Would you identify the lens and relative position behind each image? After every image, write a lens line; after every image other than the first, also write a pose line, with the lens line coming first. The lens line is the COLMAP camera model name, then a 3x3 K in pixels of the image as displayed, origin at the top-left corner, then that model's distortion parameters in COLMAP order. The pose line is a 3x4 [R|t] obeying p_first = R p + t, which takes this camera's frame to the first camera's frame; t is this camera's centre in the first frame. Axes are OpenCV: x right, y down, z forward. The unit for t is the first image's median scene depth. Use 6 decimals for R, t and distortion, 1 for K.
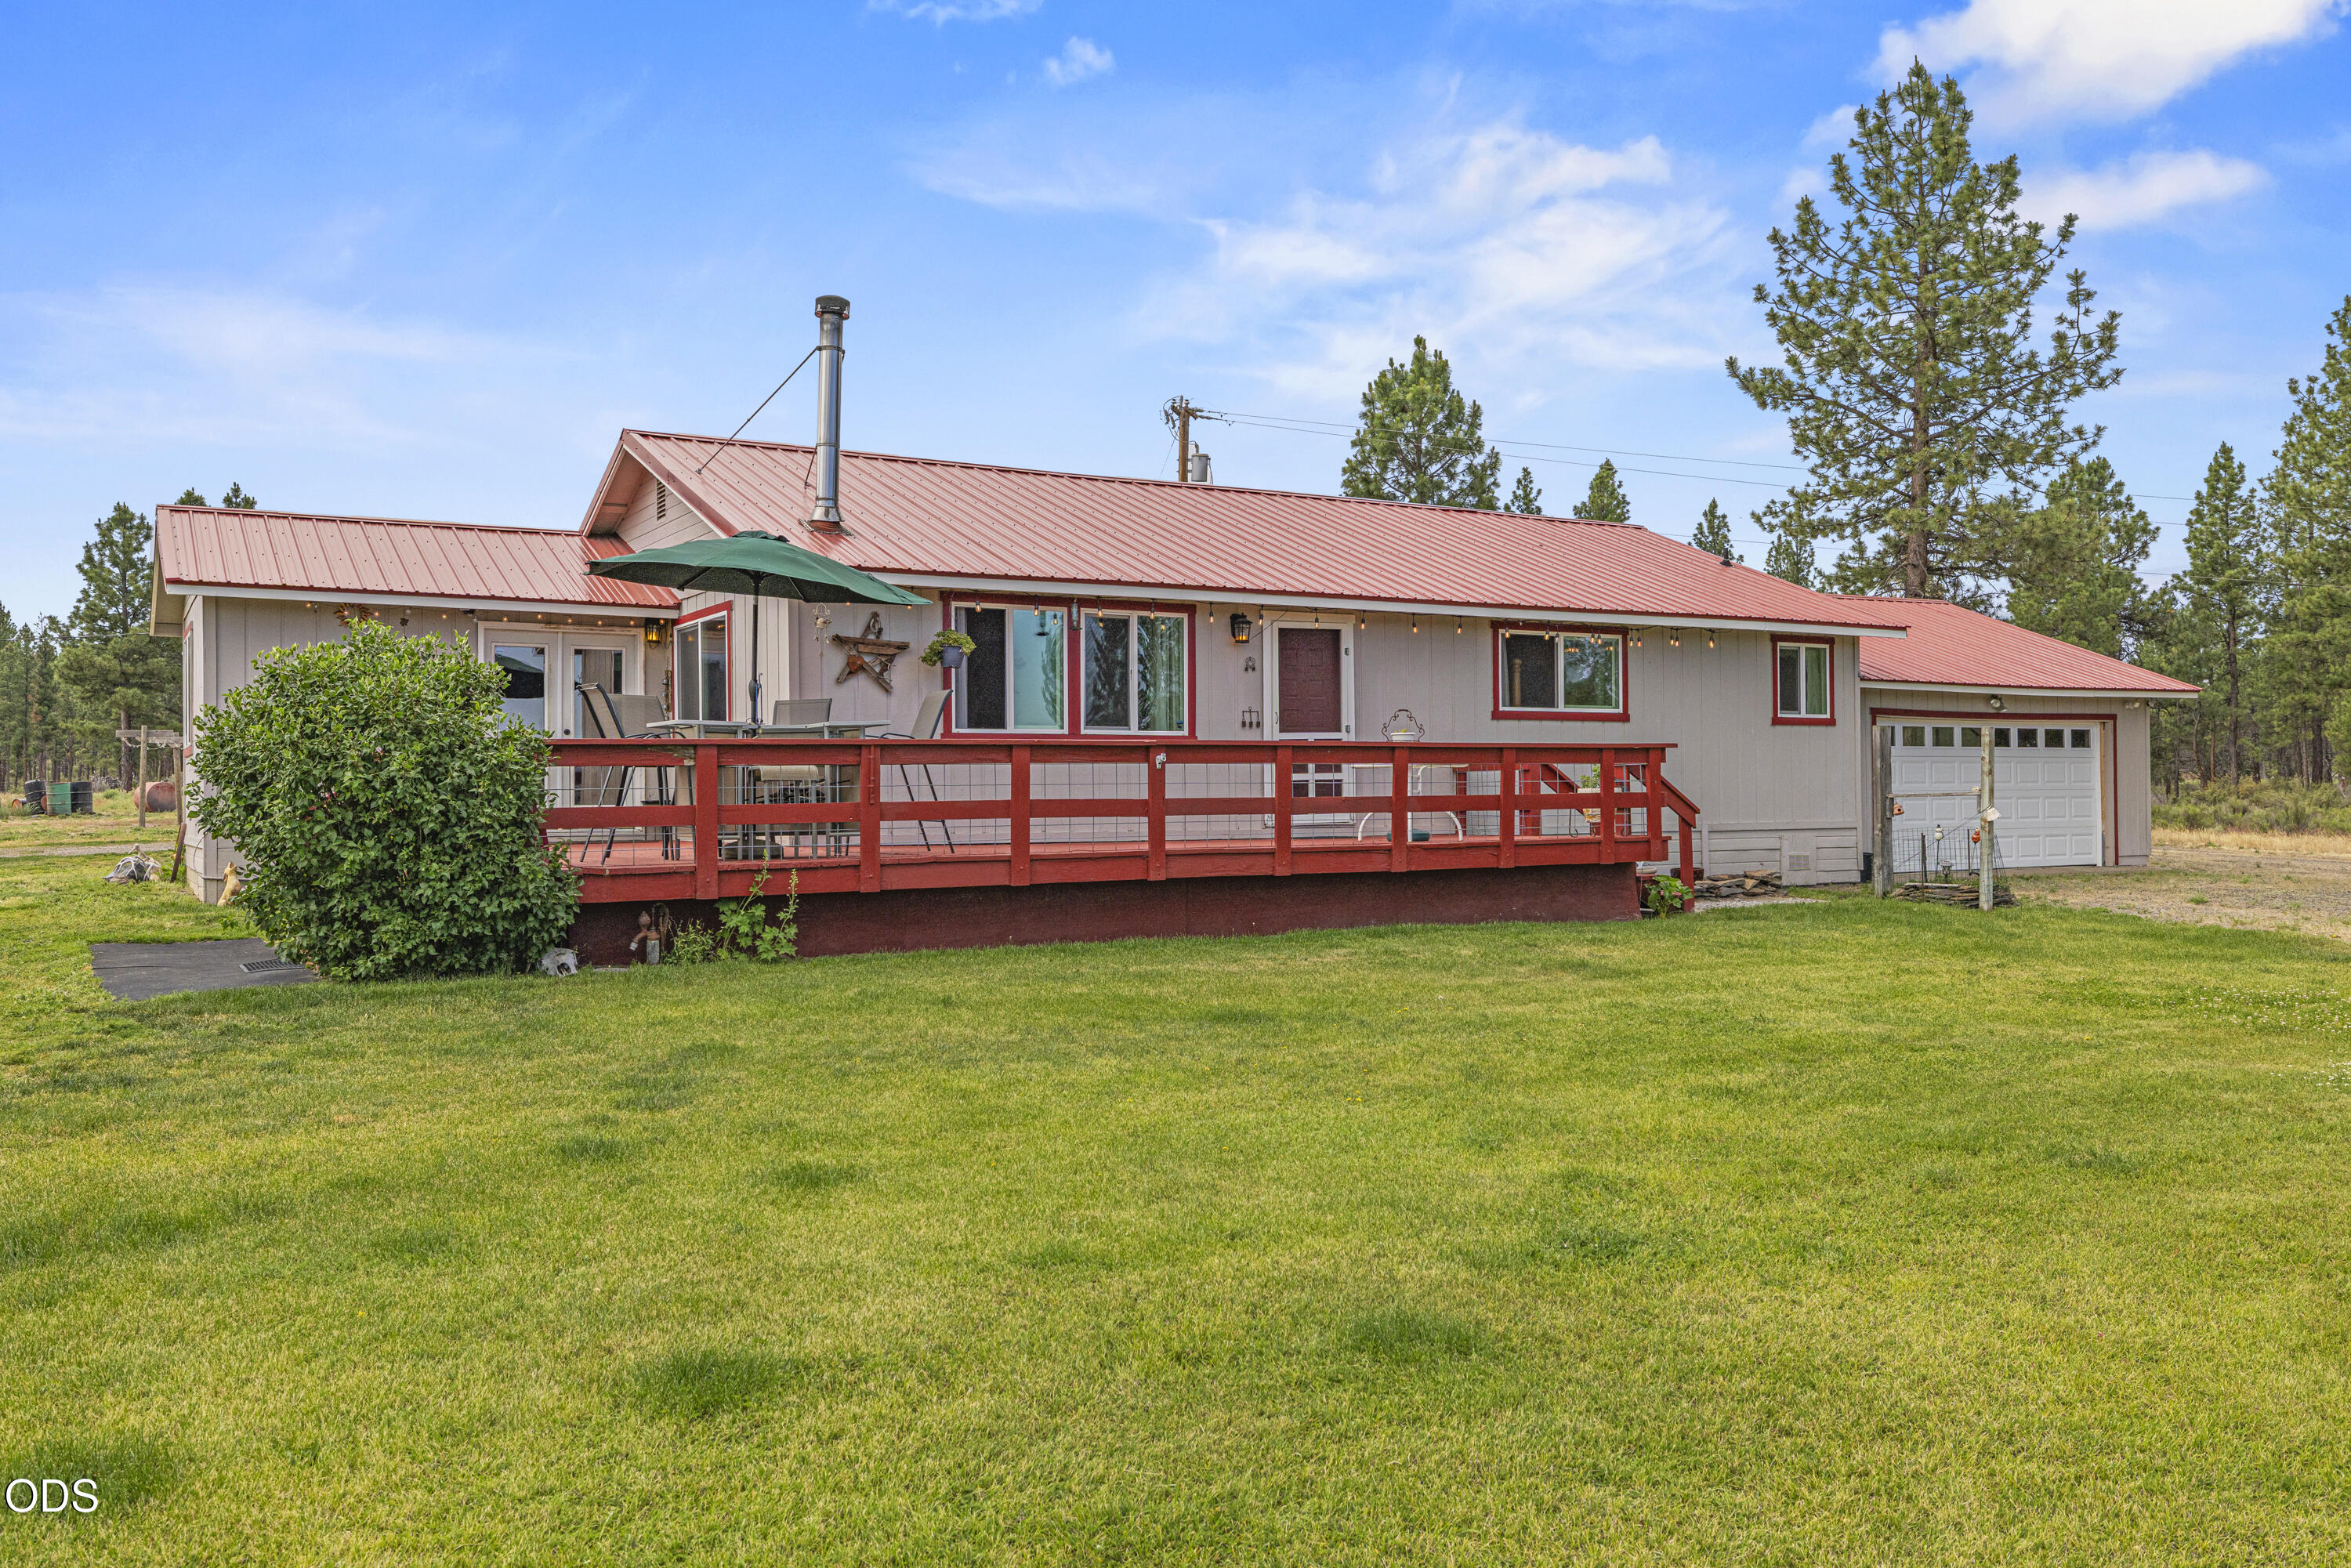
lens RADIAL K [[1818.7, 0, 1178.8], [0, 1818.7, 764.1], [0, 0, 1]] dist [0.012369, -0.042974]
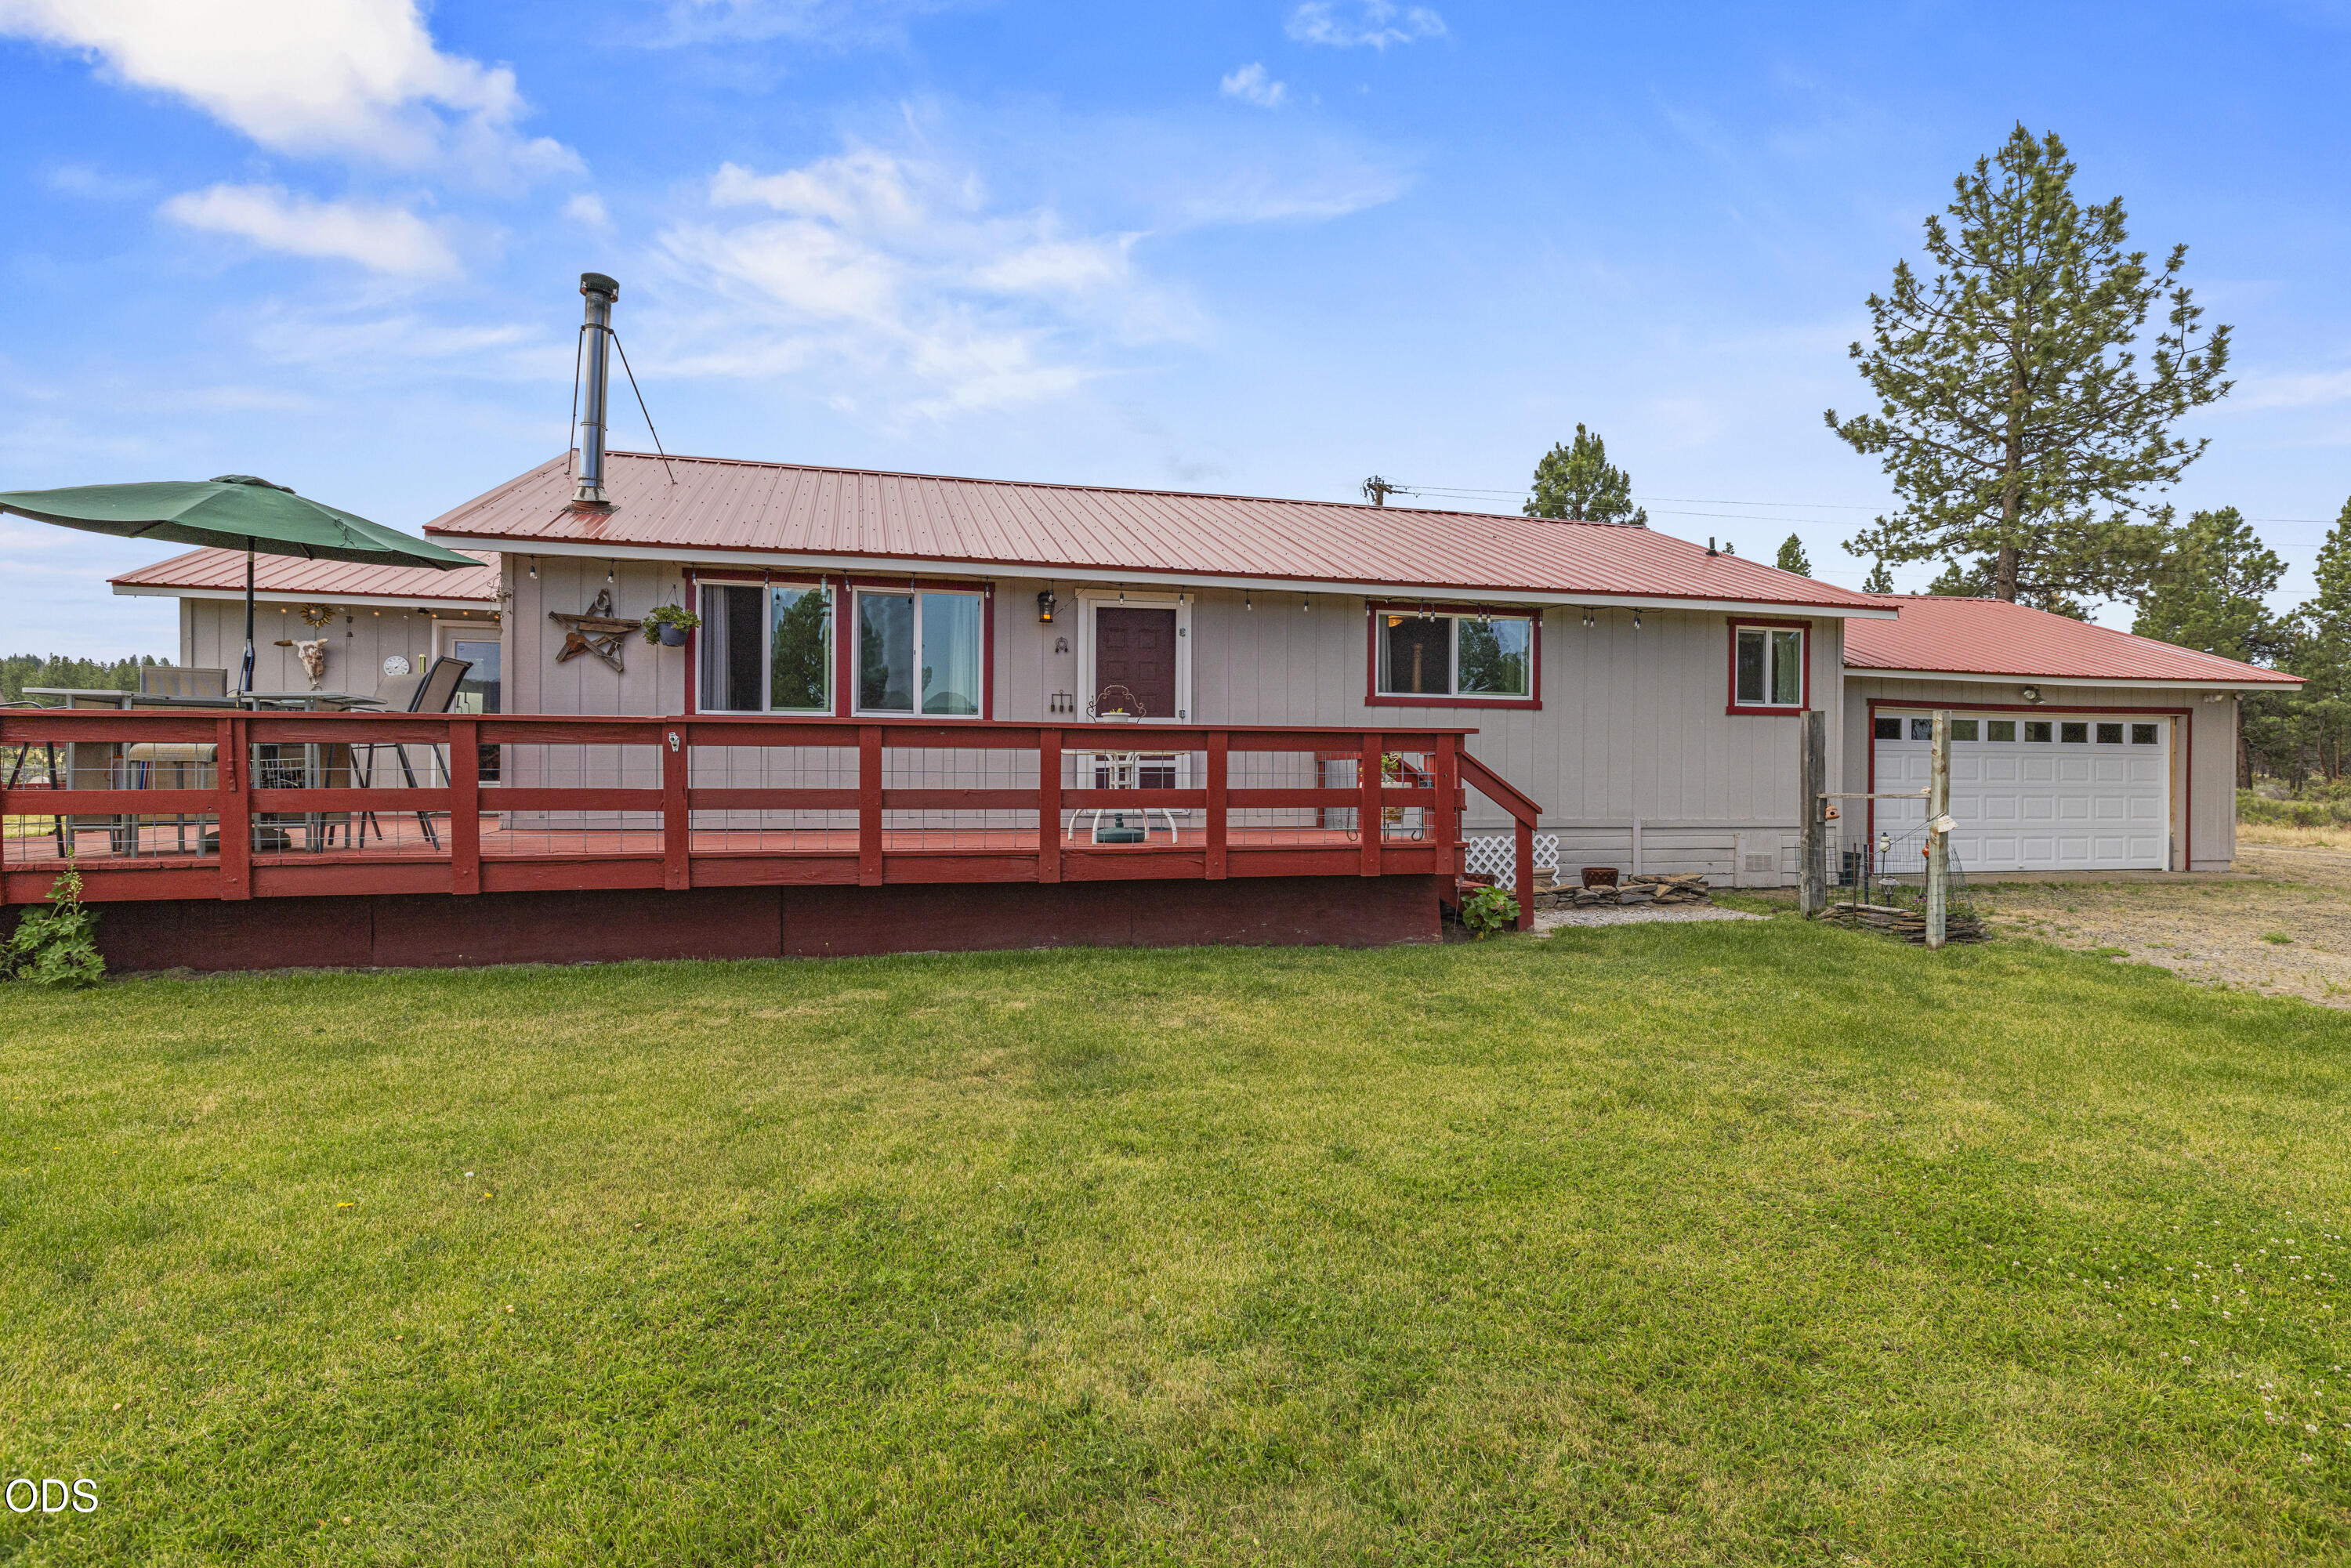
lens RADIAL K [[1142.7, 0, 1185.4], [0, 1142.7, 774.5], [0, 0, 1]] dist [-0.001843, 0.001895]
pose [[0.962387, 0.014193, -0.271311, 0.124711], [-0.009423, 0.999777, 0.018875, 0.000284], [0.271519, -0.015609, 0.962307, 0.207690]]
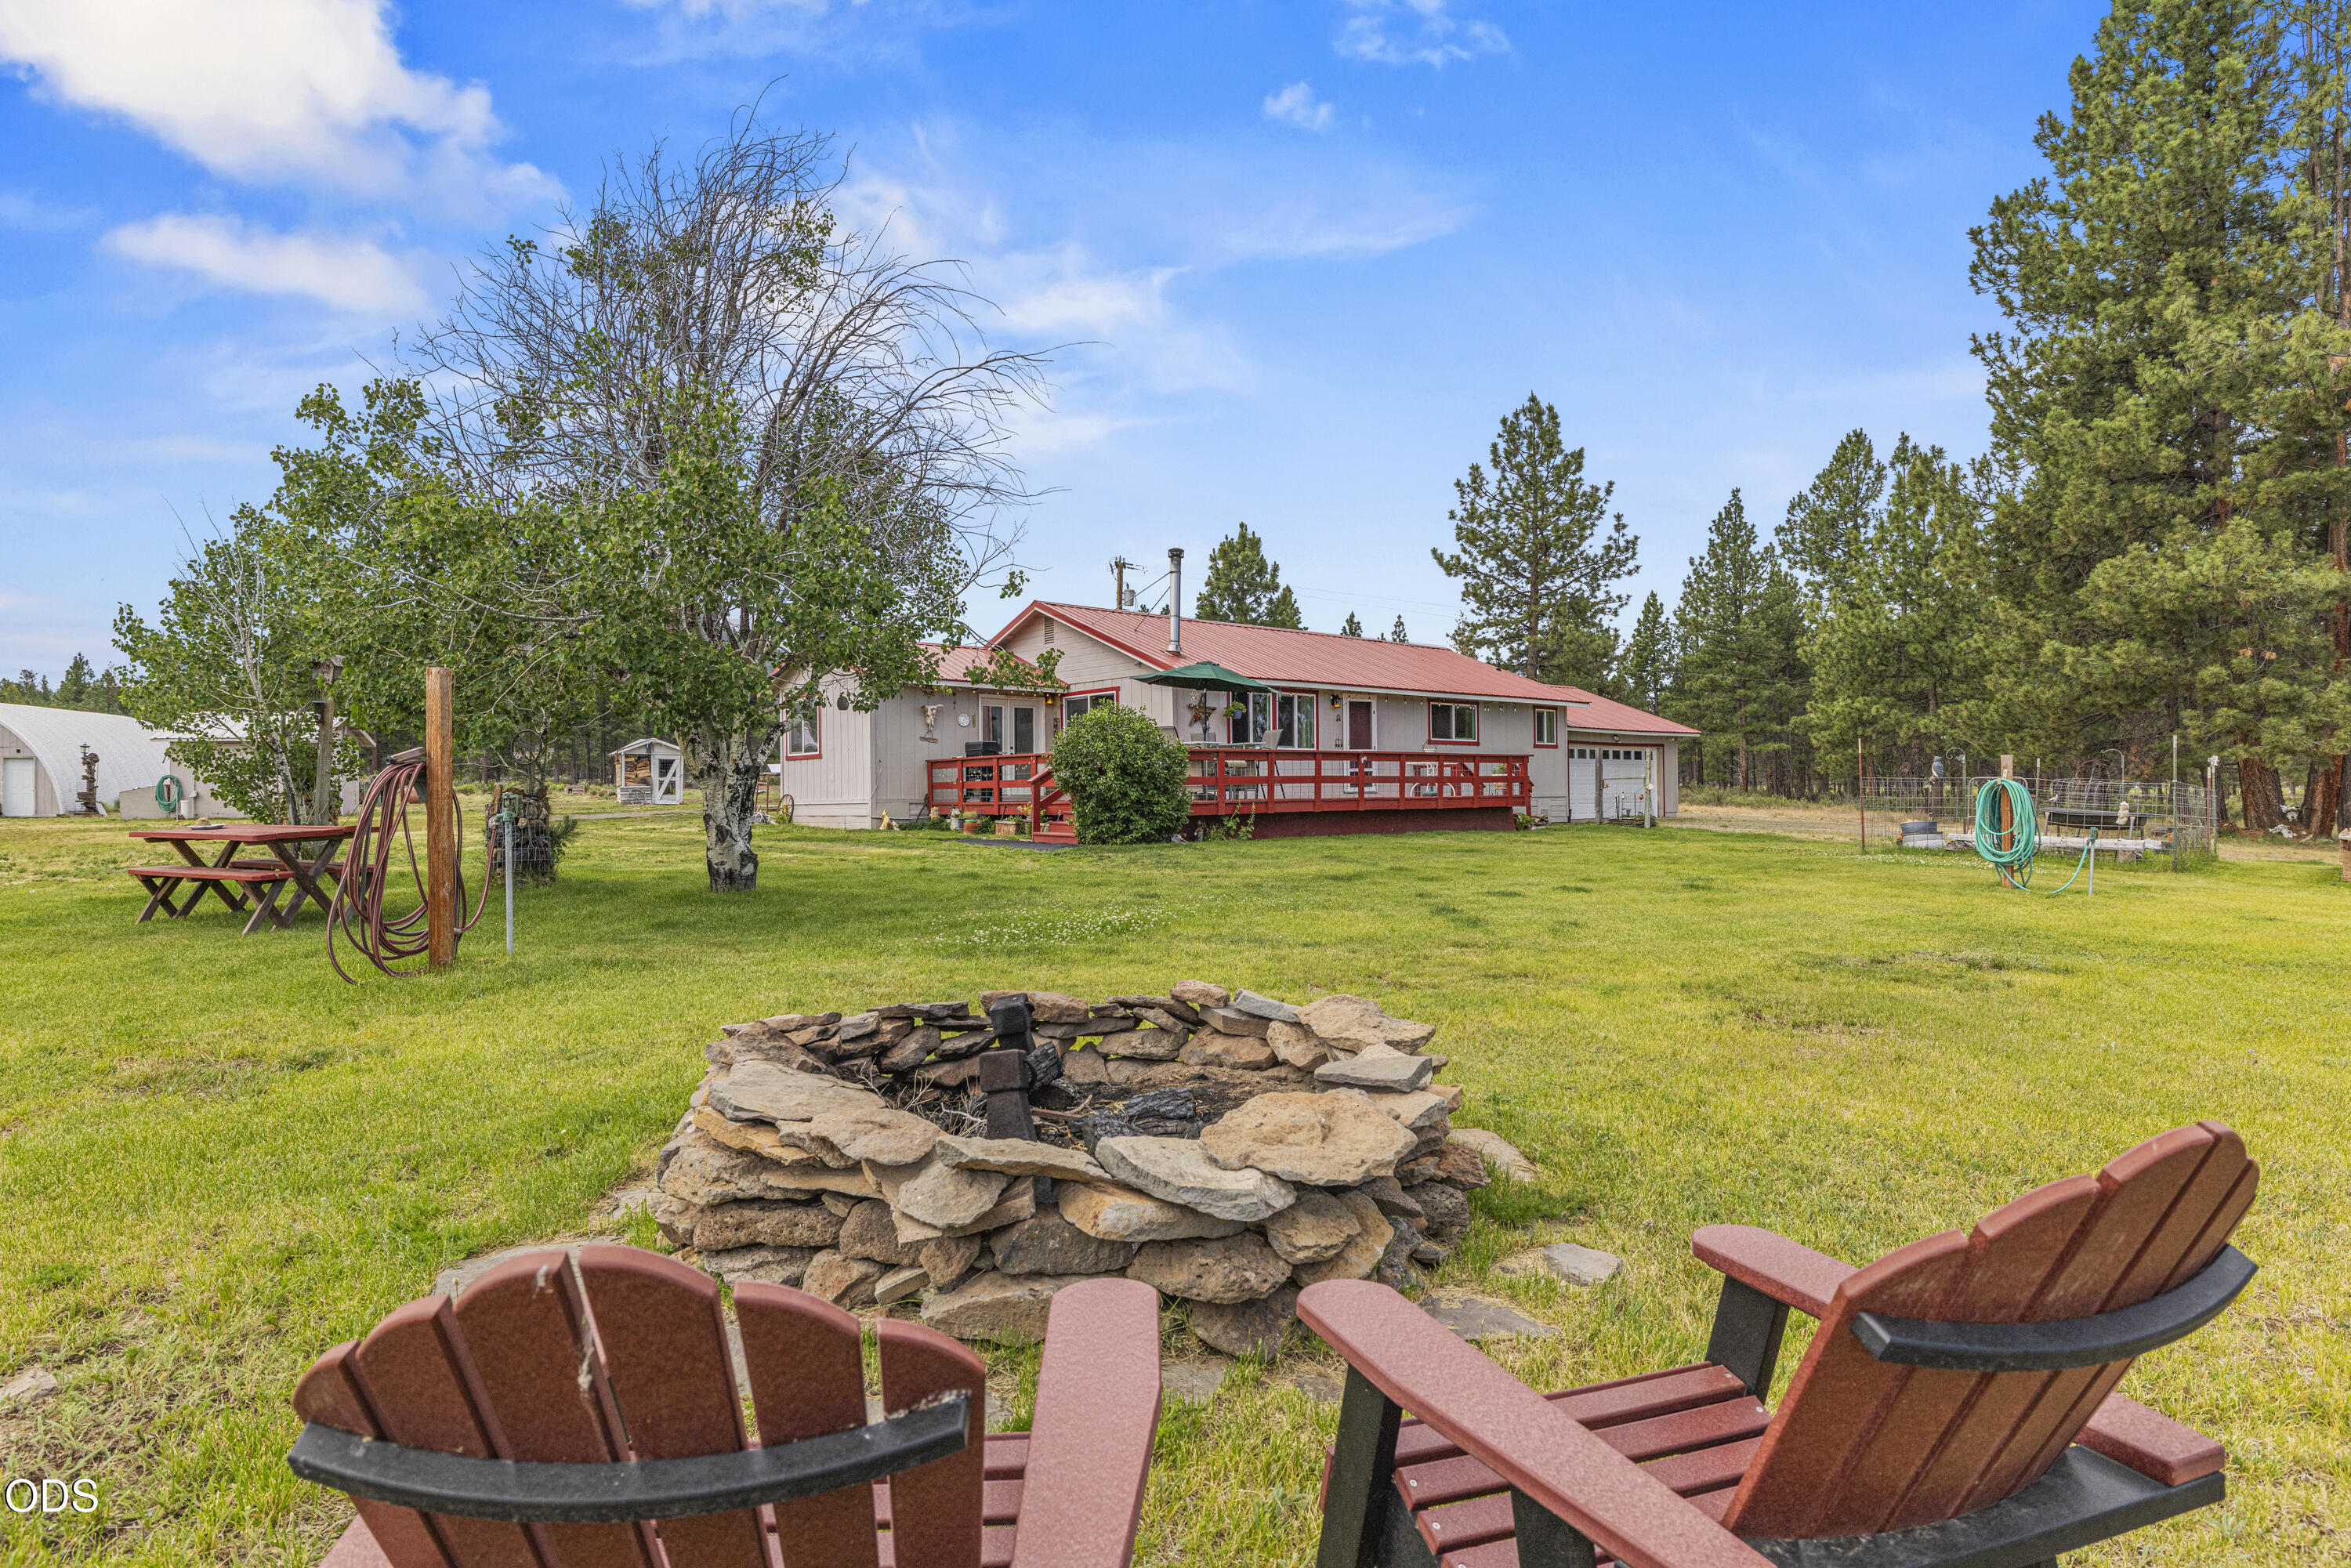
lens RADIAL K [[1216.4, 0, 1165.3], [0, 1216.4, 793.1], [0, 0, 1]] dist [-0.017645, -0.000623]
pose [[0.986186, -0.000081, 0.165644, -0.191201], [-0.002362, 0.999891, 0.014549, 0.006881], [-0.165627, -0.014739, 0.986078, -0.189247]]
